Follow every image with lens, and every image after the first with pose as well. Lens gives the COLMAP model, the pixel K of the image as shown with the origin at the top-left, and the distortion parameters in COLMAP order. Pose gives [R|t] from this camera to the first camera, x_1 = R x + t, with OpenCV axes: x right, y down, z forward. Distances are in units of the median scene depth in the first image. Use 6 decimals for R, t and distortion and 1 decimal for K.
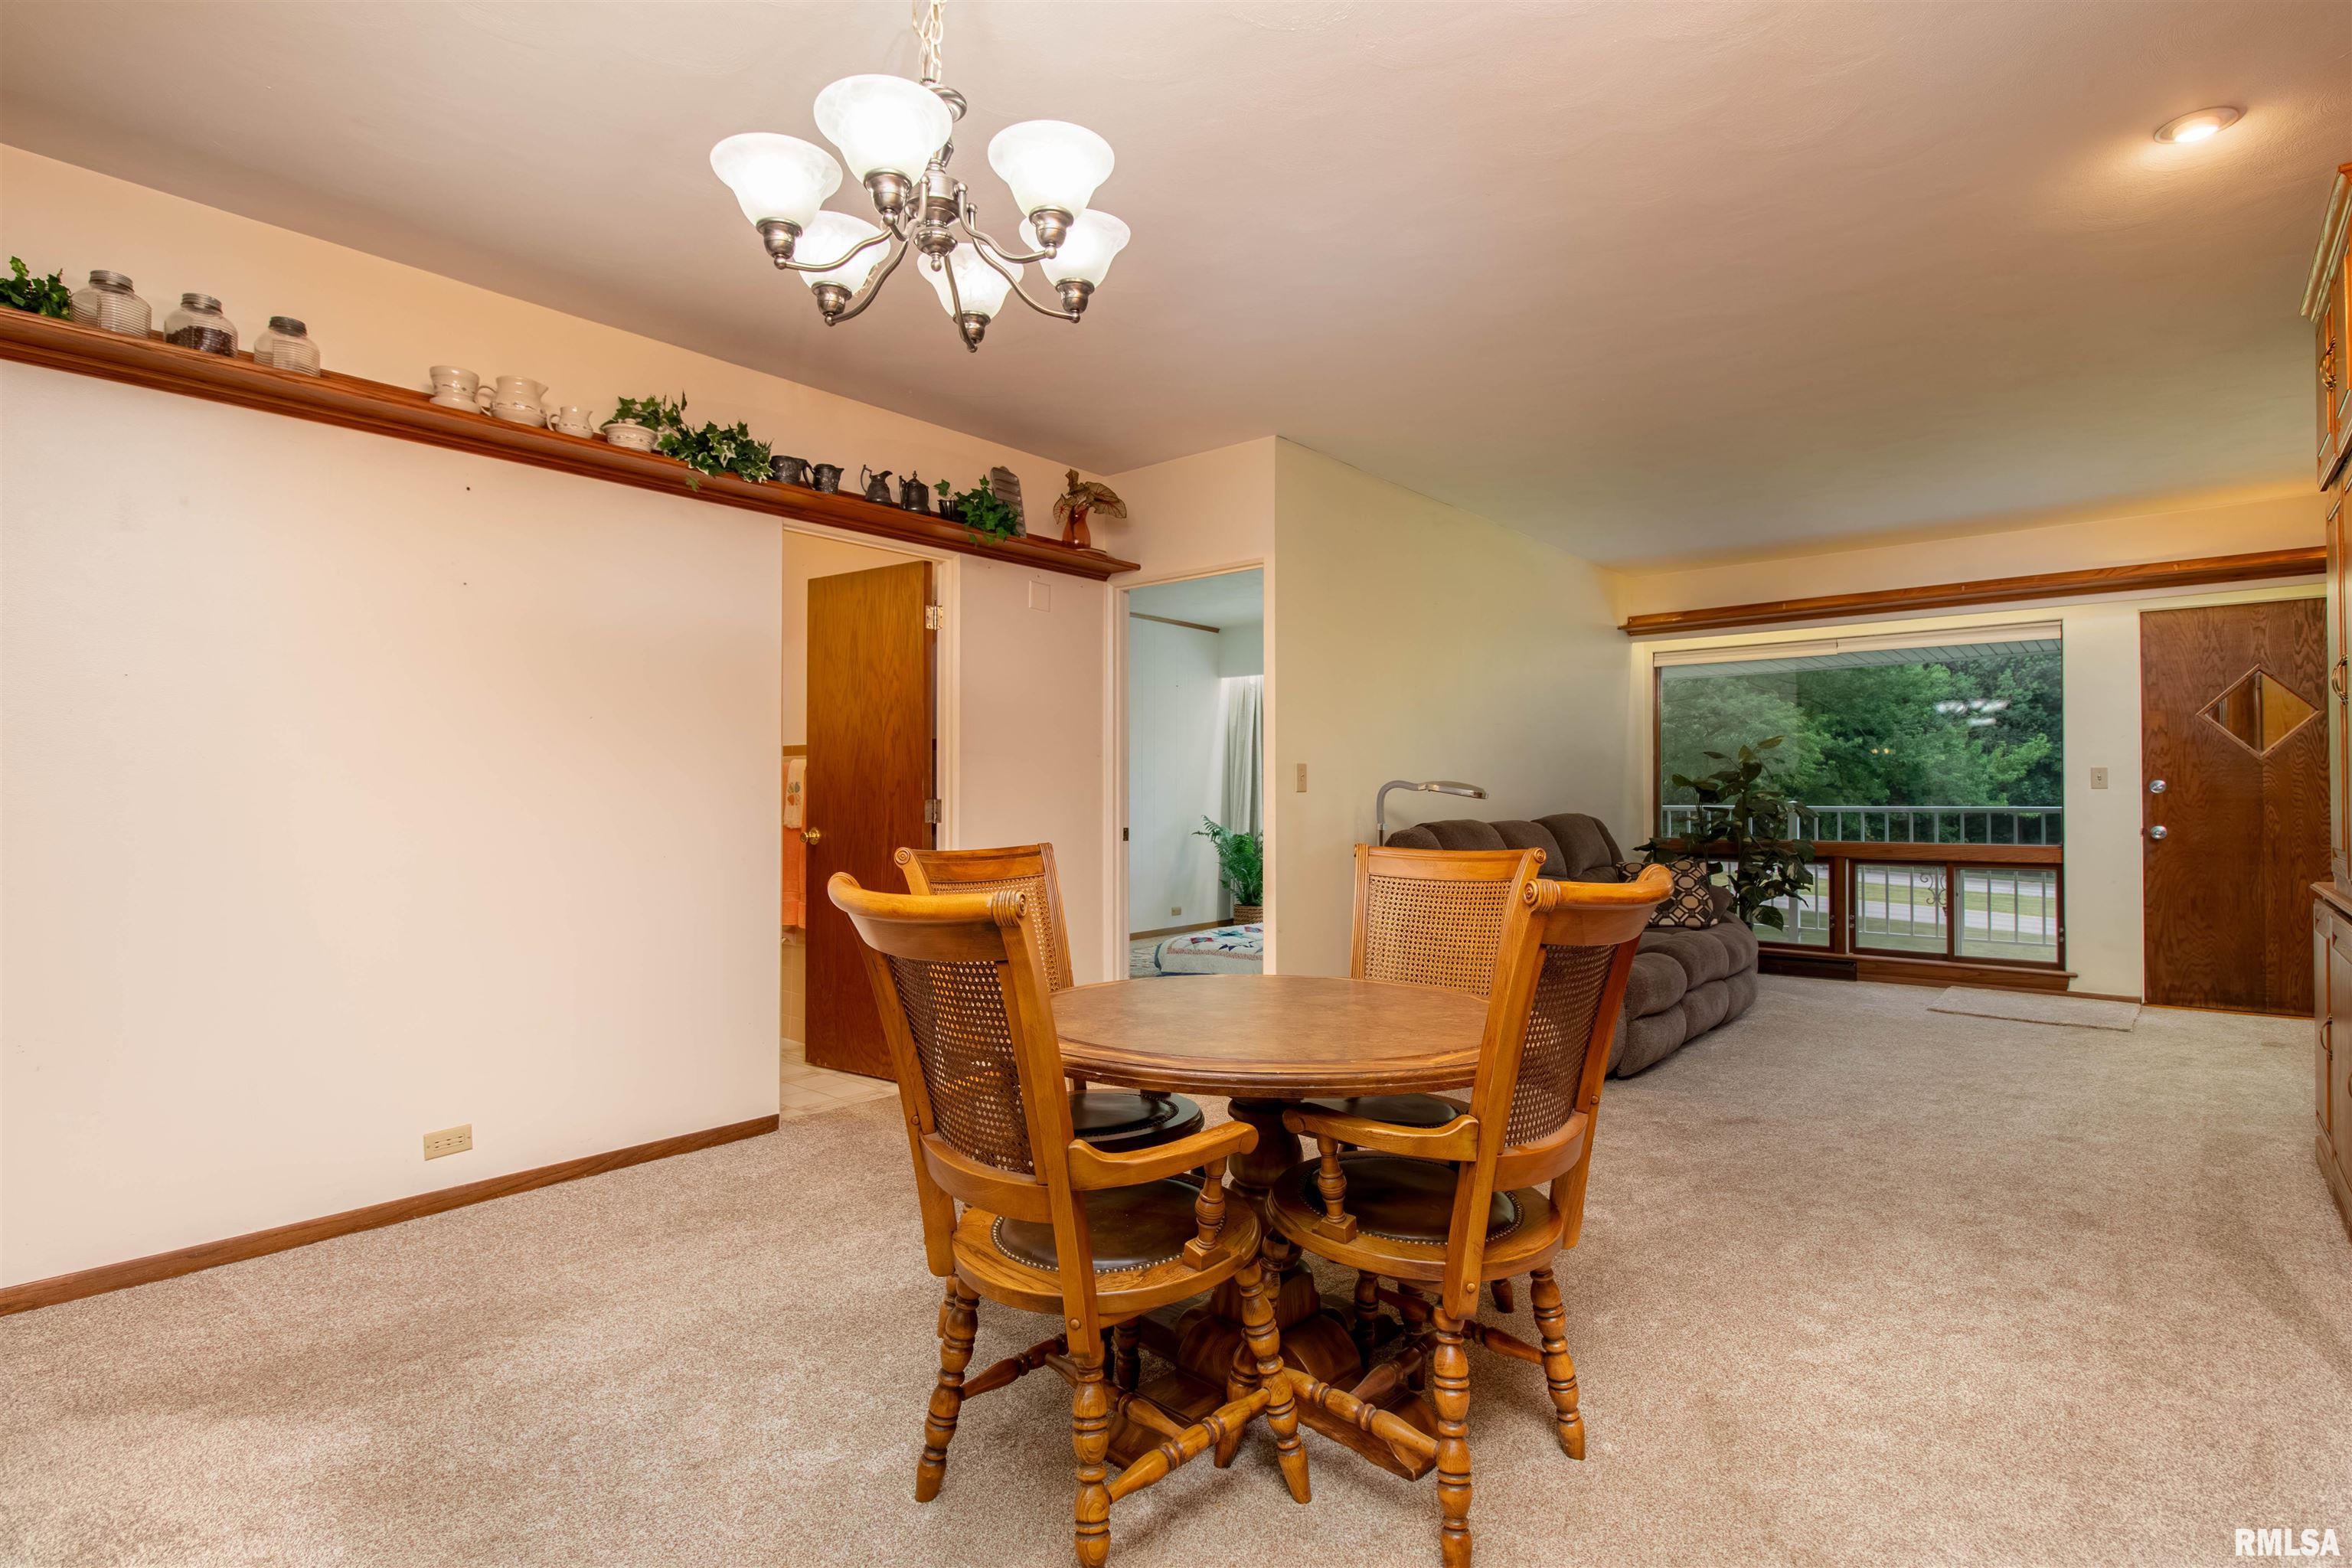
lens RADIAL K [[1155.5, 0, 1176.0], [0, 1155.5, 784.0], [0, 0, 1]] dist [-0.000525, -0.000381]
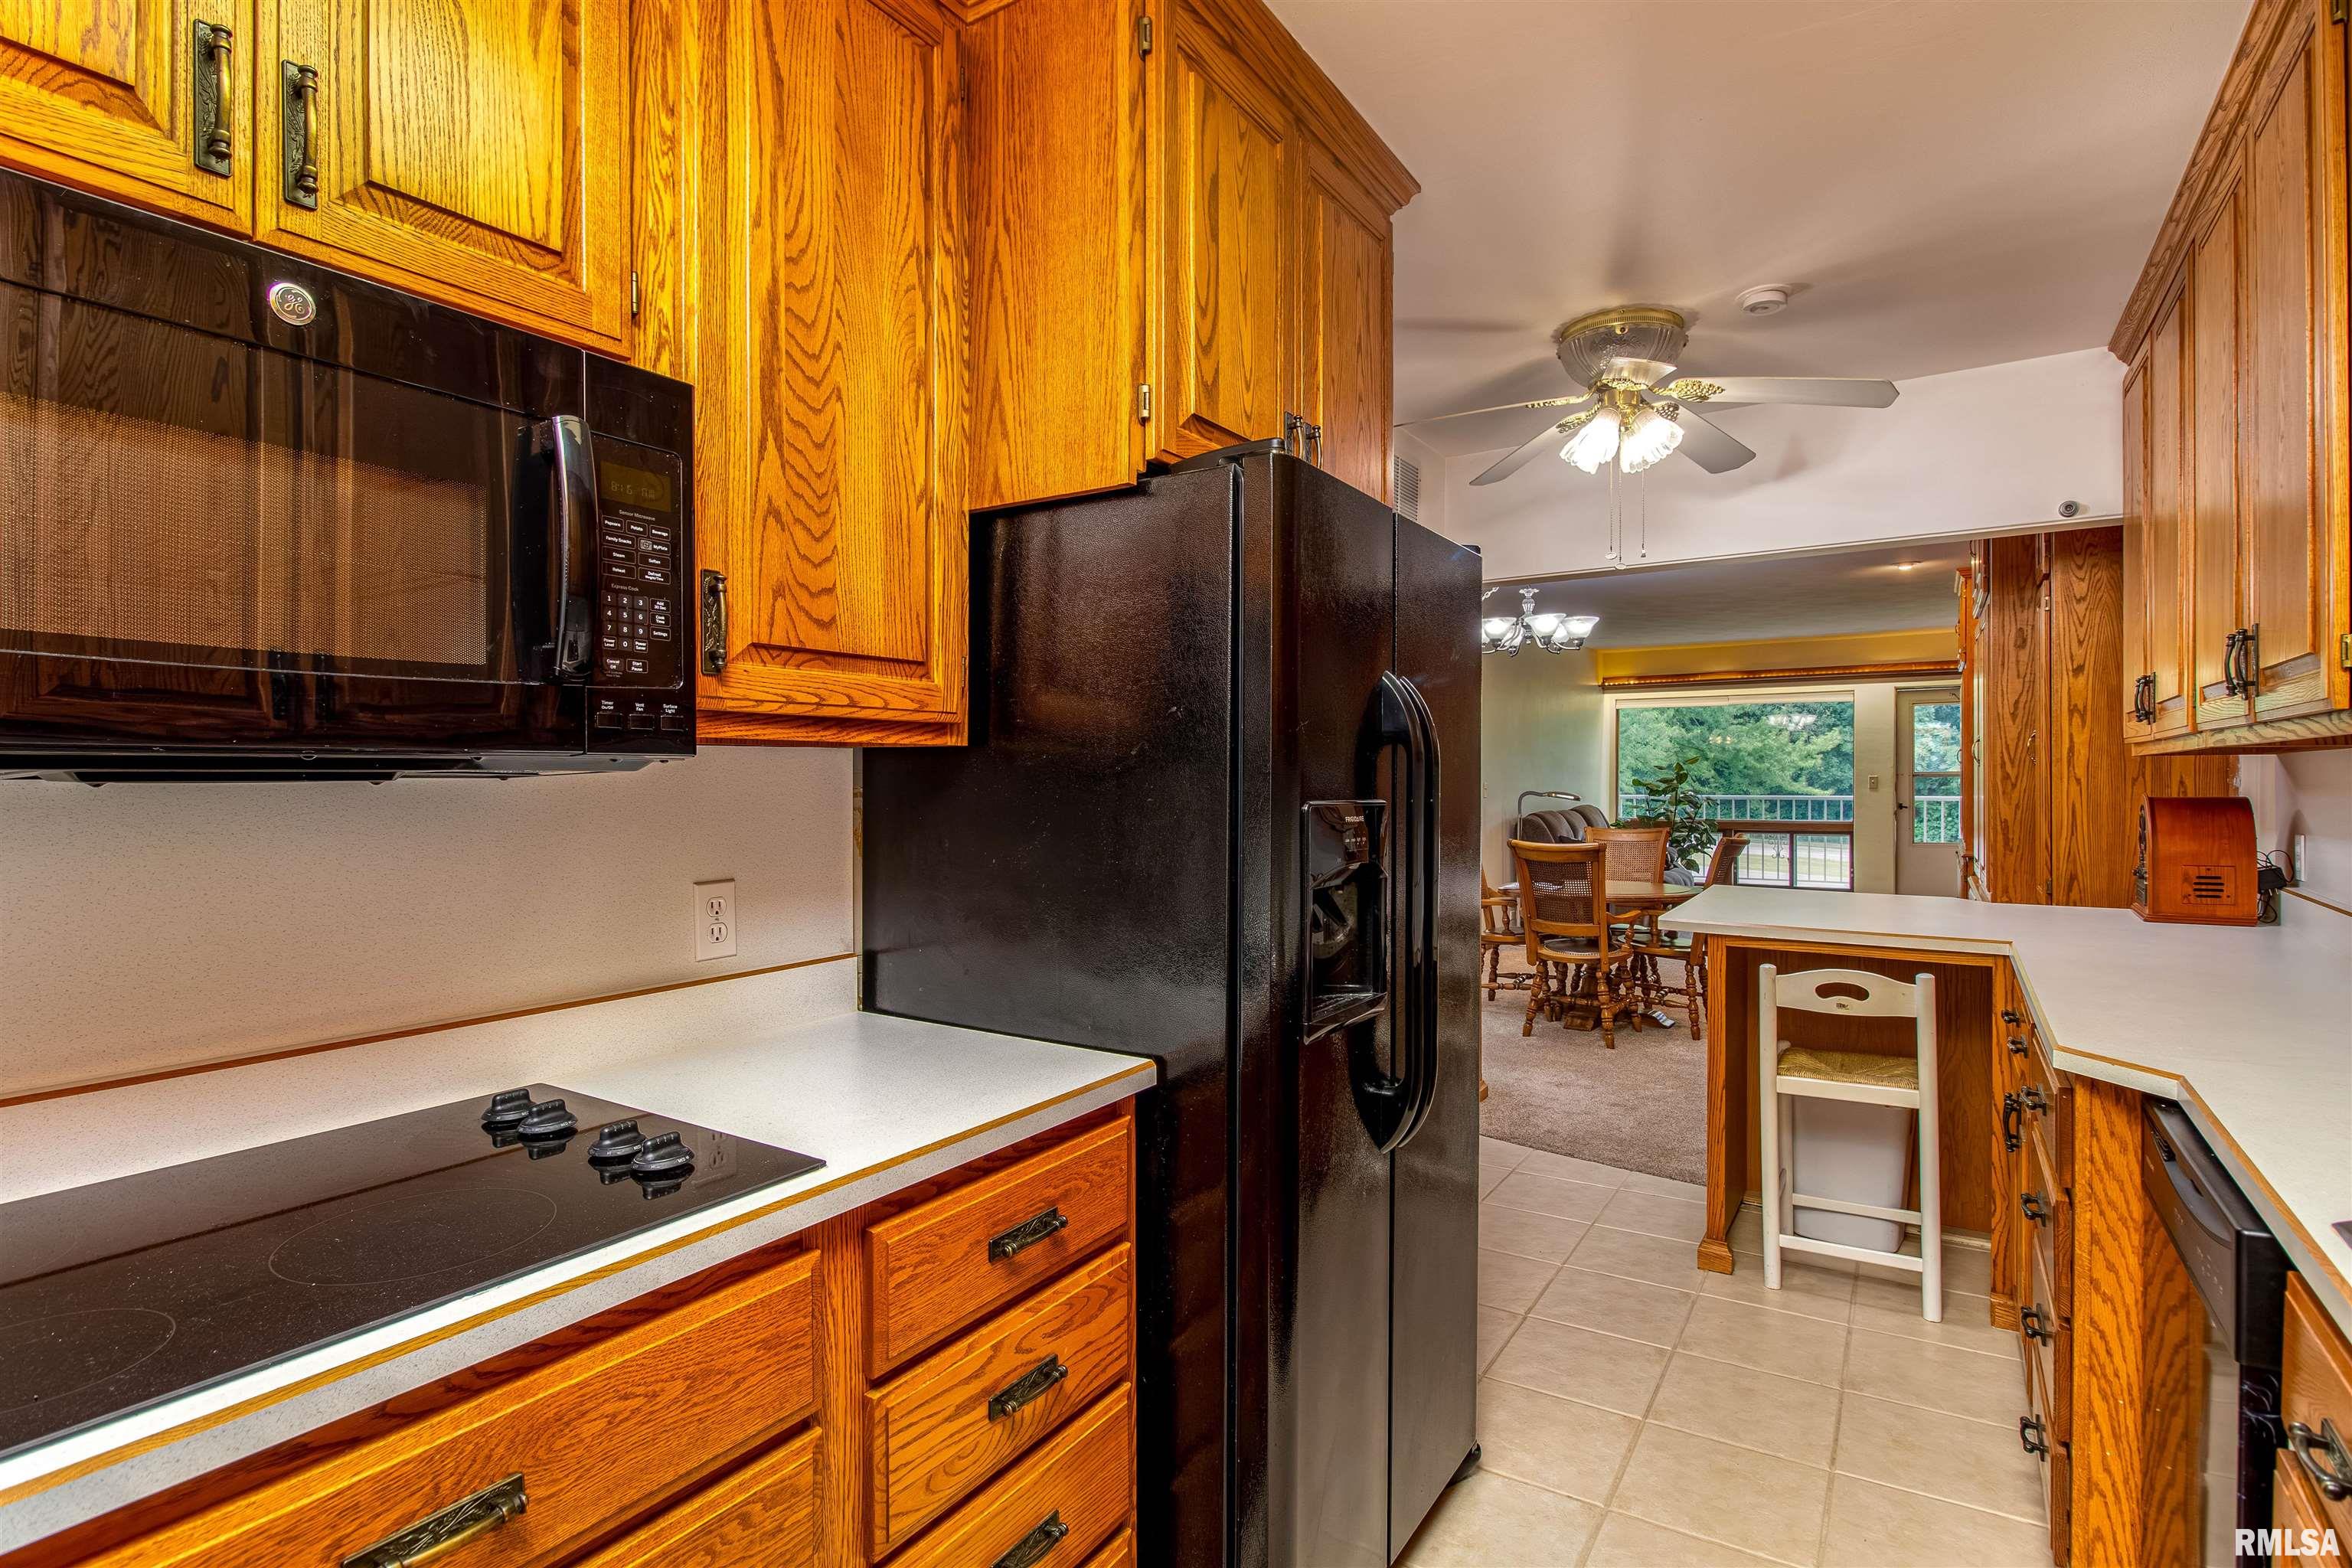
lens RADIAL K [[1155.5, 0, 1176.0], [0, 1155.5, 784.0], [0, 0, 1]] dist [-0.000525, -0.000381]
pose [[0.992029, -0.005667, 0.125884, -0.446619], [0.003753, 0.999874, 0.015436, -0.030360], [-0.125955, -0.014841, 0.991925, -0.587044]]
